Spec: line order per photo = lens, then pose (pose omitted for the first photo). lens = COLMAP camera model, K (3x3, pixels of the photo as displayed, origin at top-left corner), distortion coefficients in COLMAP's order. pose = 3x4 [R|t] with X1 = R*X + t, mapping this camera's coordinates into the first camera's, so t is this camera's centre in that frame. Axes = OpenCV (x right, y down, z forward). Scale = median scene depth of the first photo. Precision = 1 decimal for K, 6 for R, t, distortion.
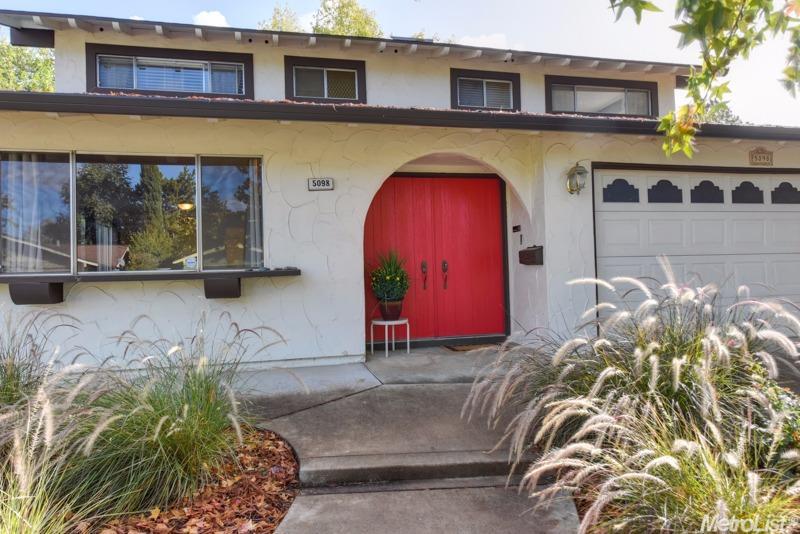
lens RADIAL K [[491.9, 0, 398.2], [0, 491.9, 265.4], [0, 0, 1]] dist [-0.007519, -0.000006]
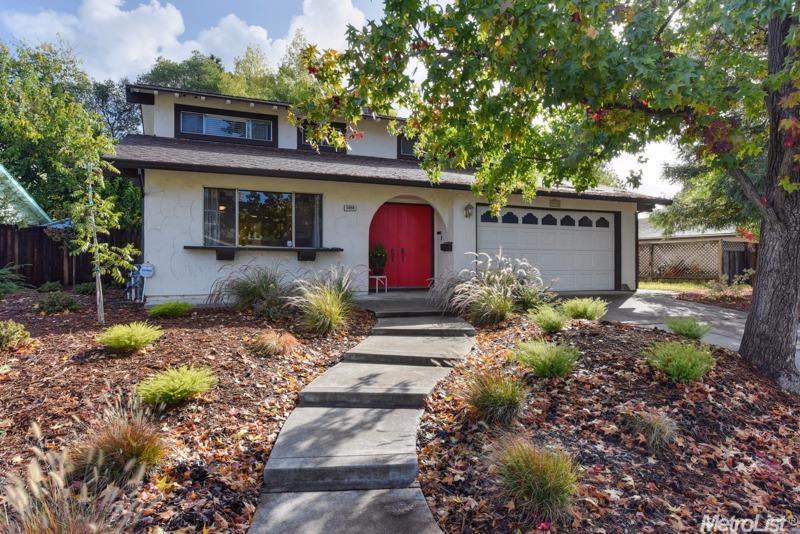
lens RADIAL K [[508.8, 0, 400.4], [0, 508.8, 269.0], [0, 0, 1]] dist [-0.000213, -0.000187]
pose [[0.978474, 0.025261, 0.204820, -0.348677], [-0.026618, 0.999638, 0.003874, 0.069936], [-0.204648, -0.009242, 0.978792, -1.032369]]
